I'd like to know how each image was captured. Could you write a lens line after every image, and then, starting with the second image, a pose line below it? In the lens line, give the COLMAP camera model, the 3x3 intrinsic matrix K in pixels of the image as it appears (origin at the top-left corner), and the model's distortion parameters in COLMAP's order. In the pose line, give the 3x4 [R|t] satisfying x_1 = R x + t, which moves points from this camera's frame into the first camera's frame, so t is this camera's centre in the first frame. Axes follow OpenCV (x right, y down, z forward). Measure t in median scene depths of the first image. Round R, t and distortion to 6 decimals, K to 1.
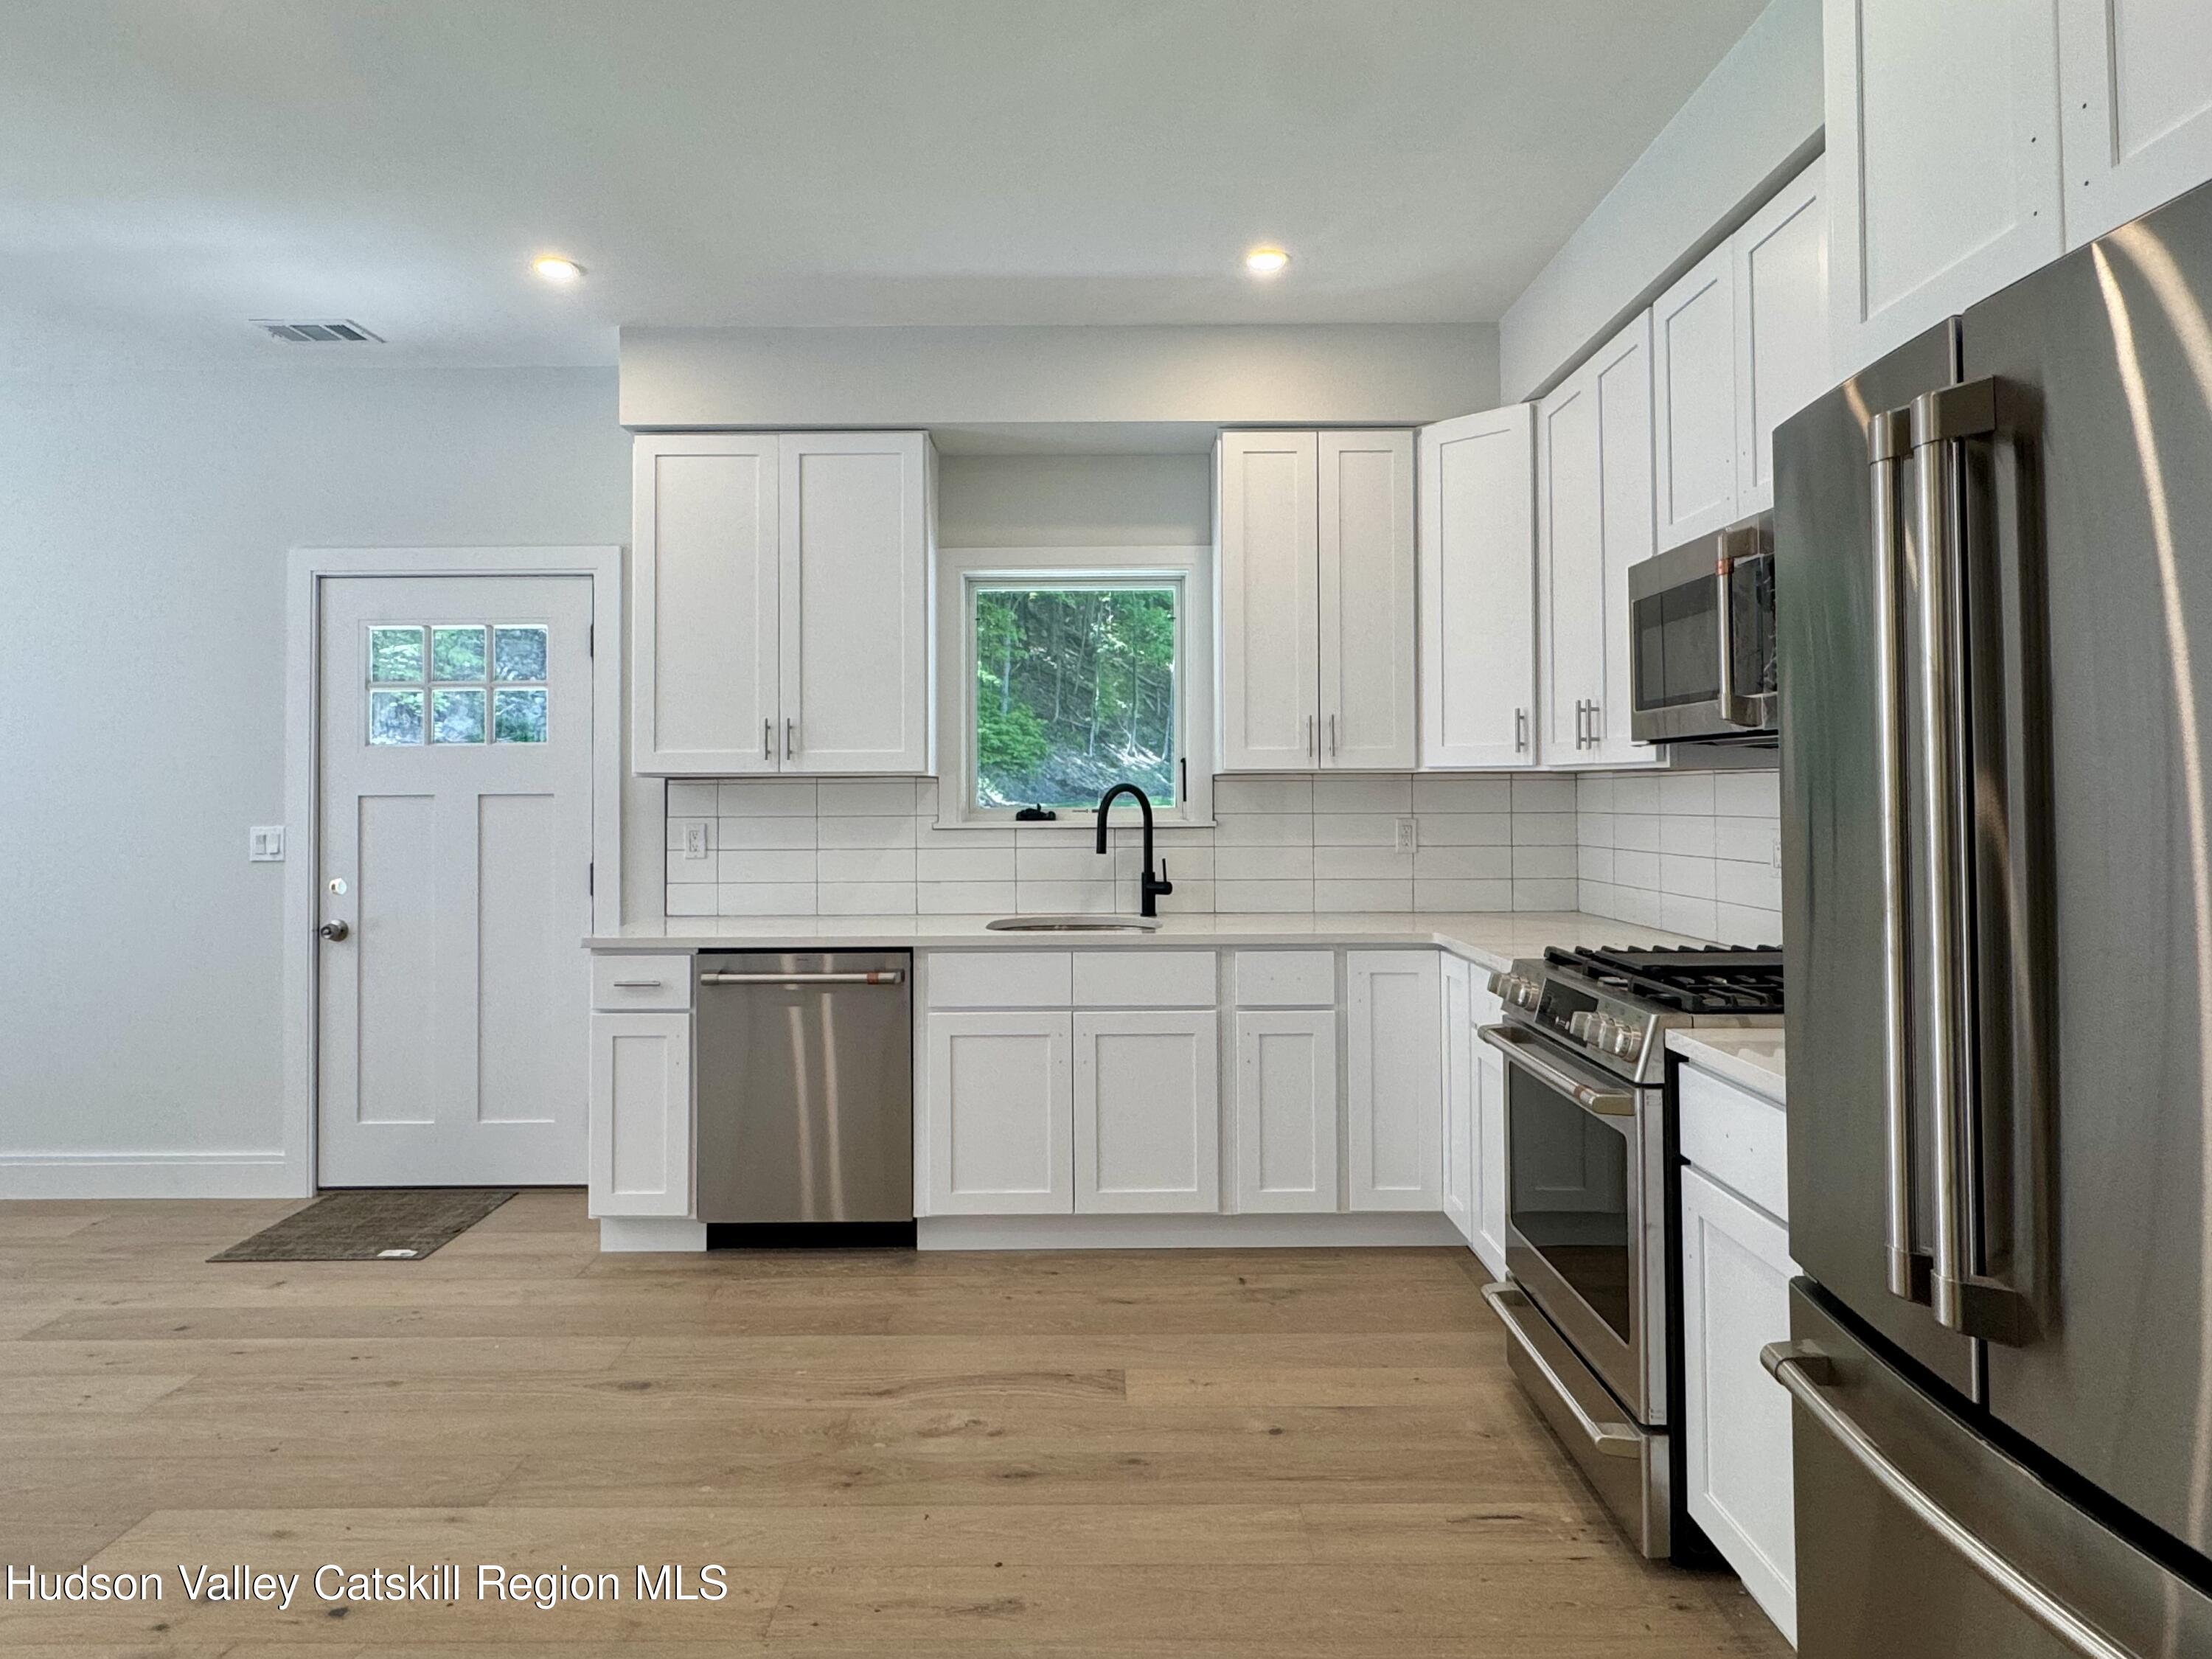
lens RADIAL K [[1309.3, 0, 1108.6], [0, 1309.3, 769.8], [0, 0, 1]] dist [0.003310, 0.001661]
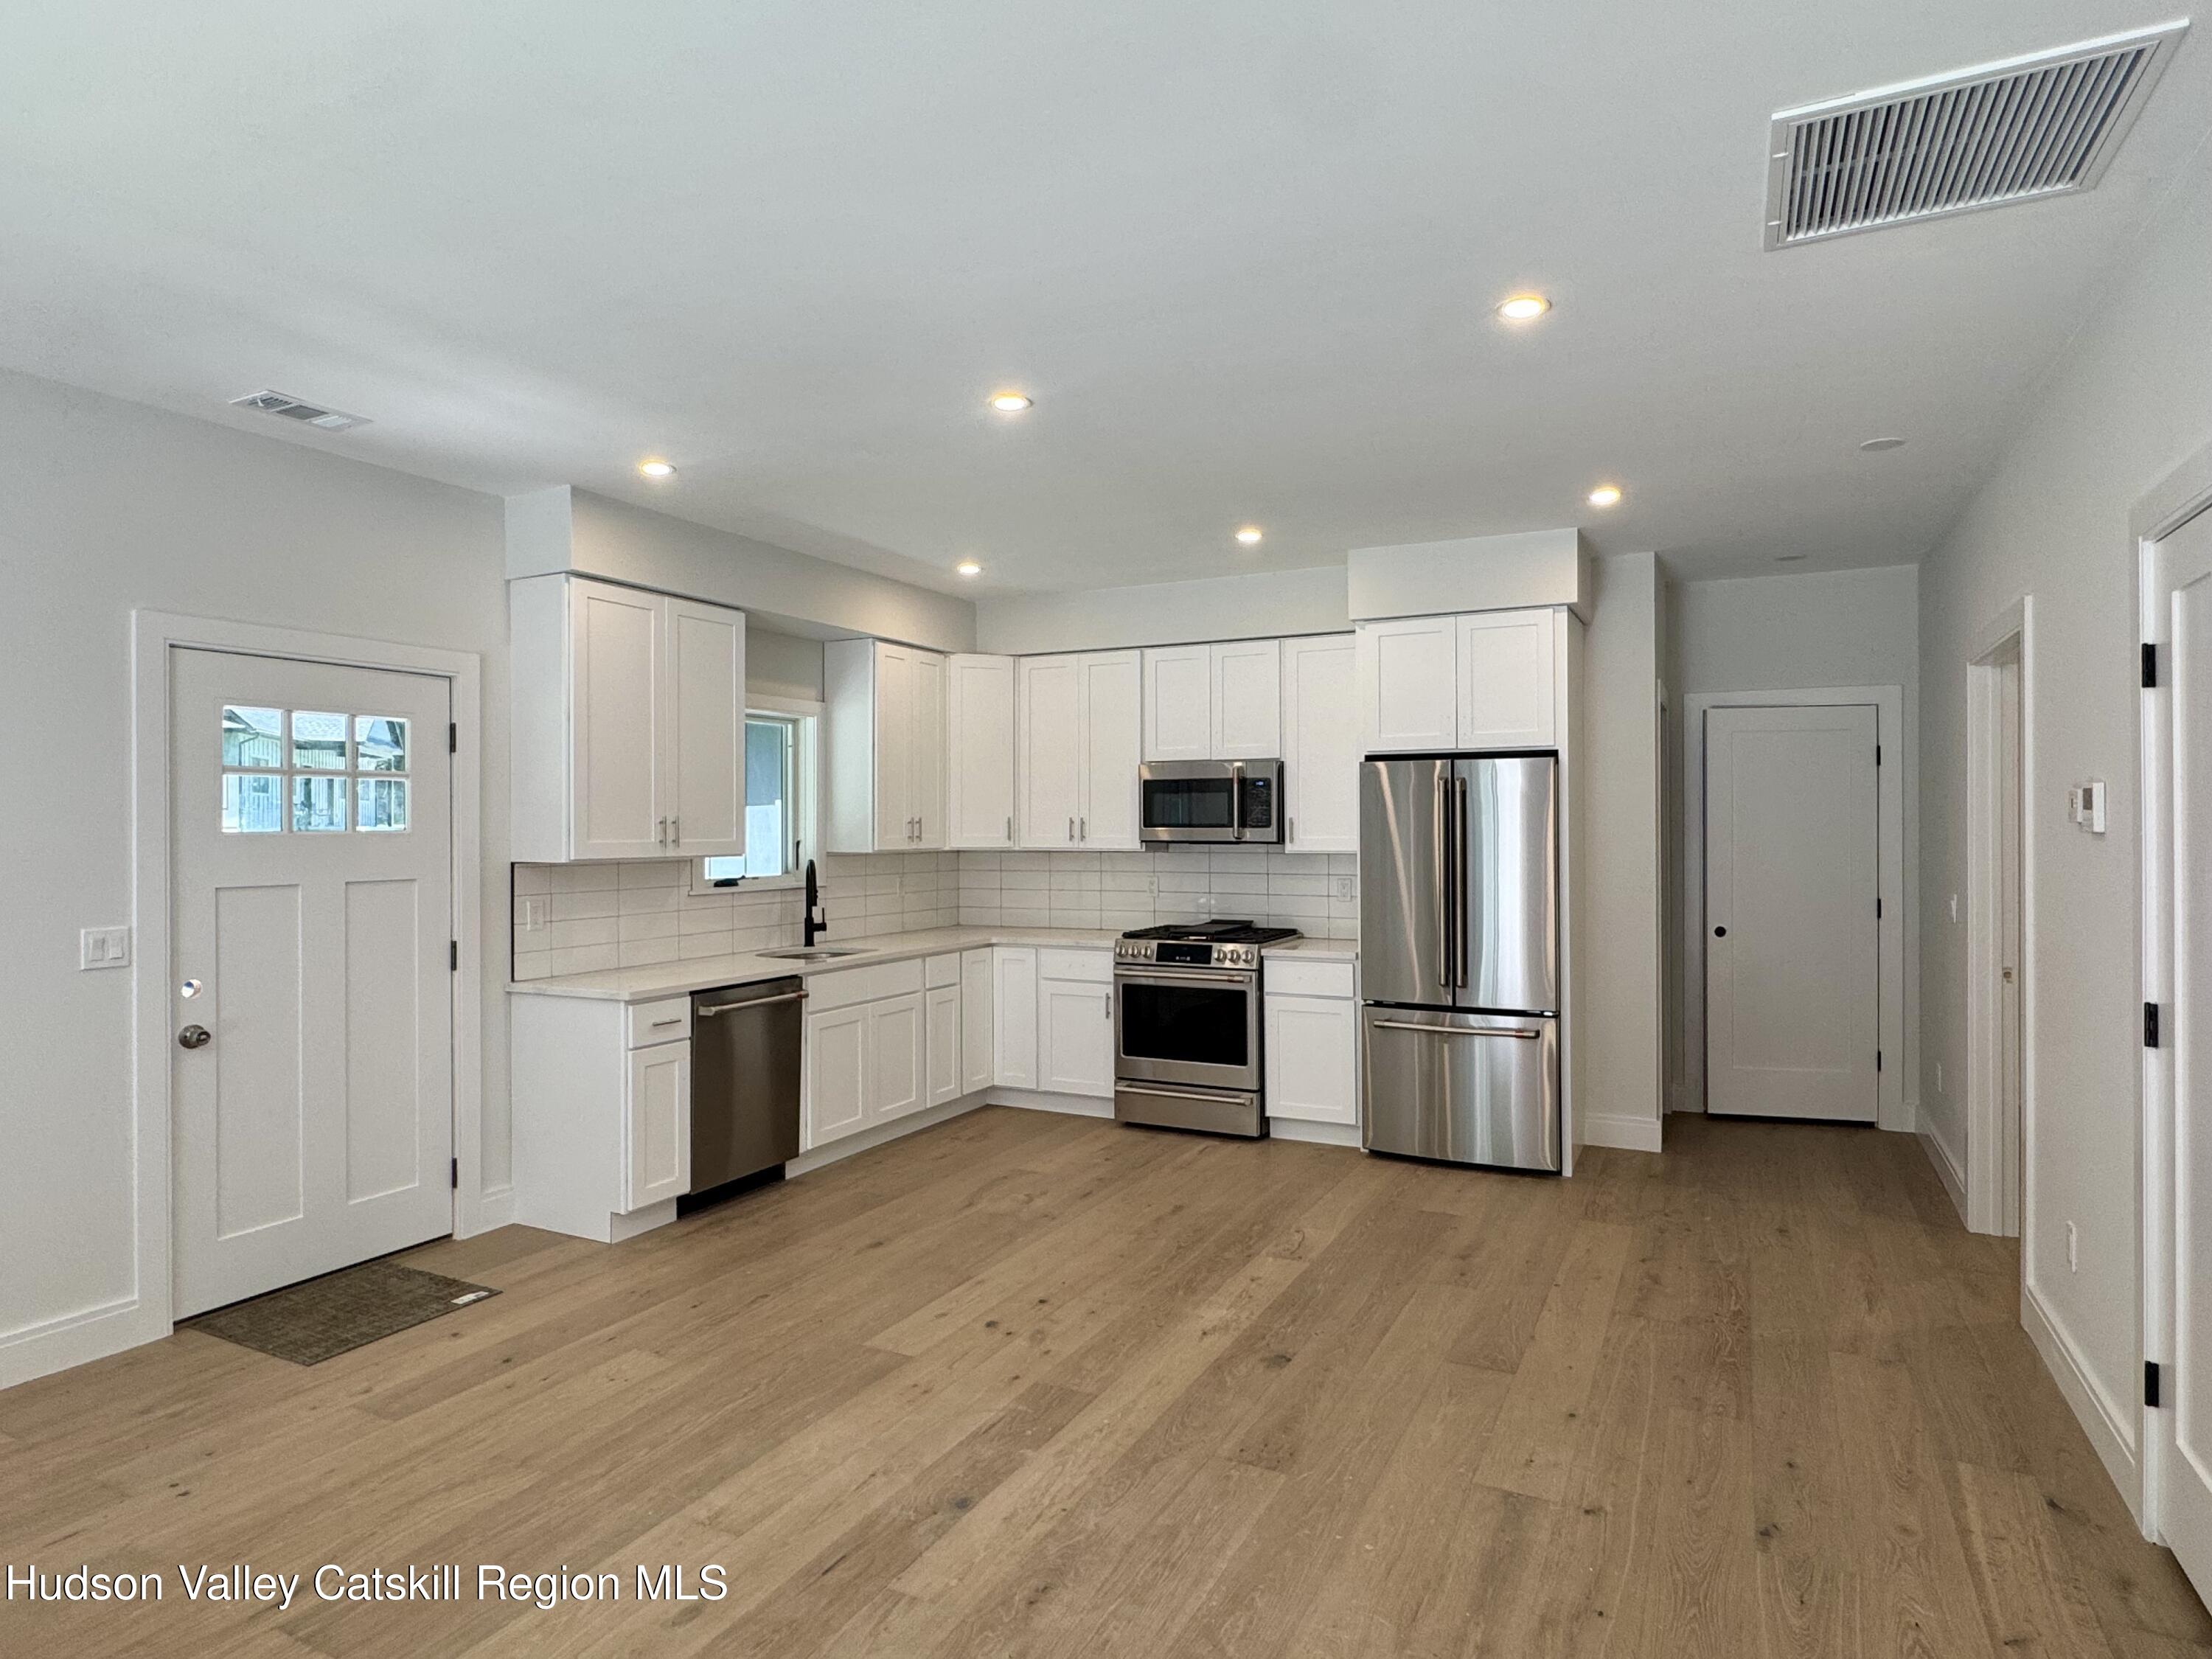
lens RADIAL K [[1237.7, 0, 1106.1], [0, 1237.7, 829.4], [0, 0, 1]] dist [0.007600, 0.001750]
pose [[0.455516, 0.002603, 0.890224, -1.250409], [-0.013538, 0.999900, 0.004004, -0.039152], [-0.890125, -0.013876, 0.455505, 0.049755]]
